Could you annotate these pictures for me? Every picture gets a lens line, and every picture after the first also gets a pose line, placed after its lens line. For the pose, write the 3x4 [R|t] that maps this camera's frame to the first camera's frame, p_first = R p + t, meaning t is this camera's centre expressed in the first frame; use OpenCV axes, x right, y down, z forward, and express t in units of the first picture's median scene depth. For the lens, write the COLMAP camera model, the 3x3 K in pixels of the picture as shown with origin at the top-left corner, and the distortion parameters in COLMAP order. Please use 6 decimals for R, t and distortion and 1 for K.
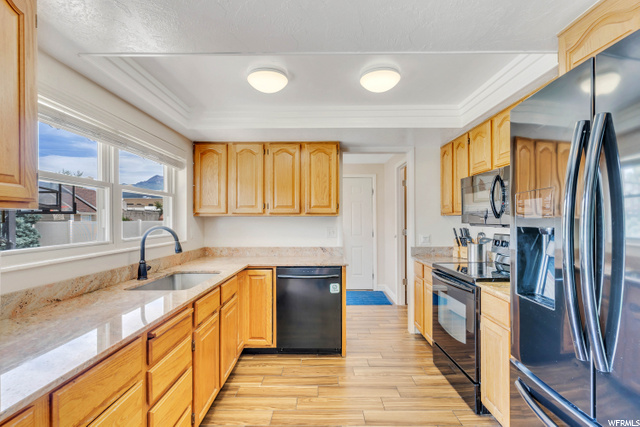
lens RADIAL K [[309.7, 0, 321.4], [0, 309.7, 216.7], [0, 0, 1]] dist [0.006442, -0.000045]
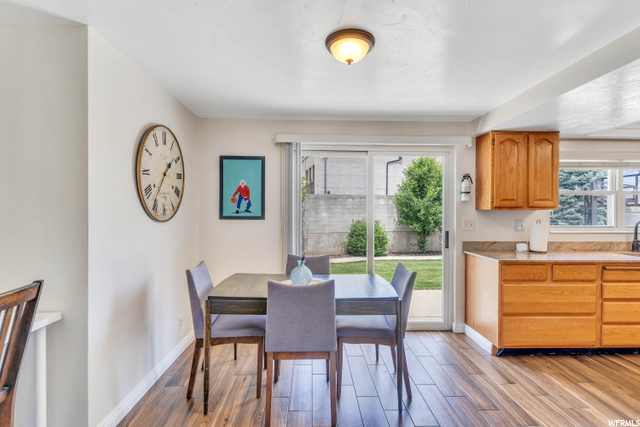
lens RADIAL K [[309.7, 0, 321.5], [0, 309.7, 211.8], [0, 0, 1]] dist [0.006442, -0.000045]
pose [[0.026271, 0.015018, -0.999542, 0.965274], [0.001124, 0.999886, 0.015052, -0.025267], [0.999654, -0.001519, 0.026251, -0.632389]]
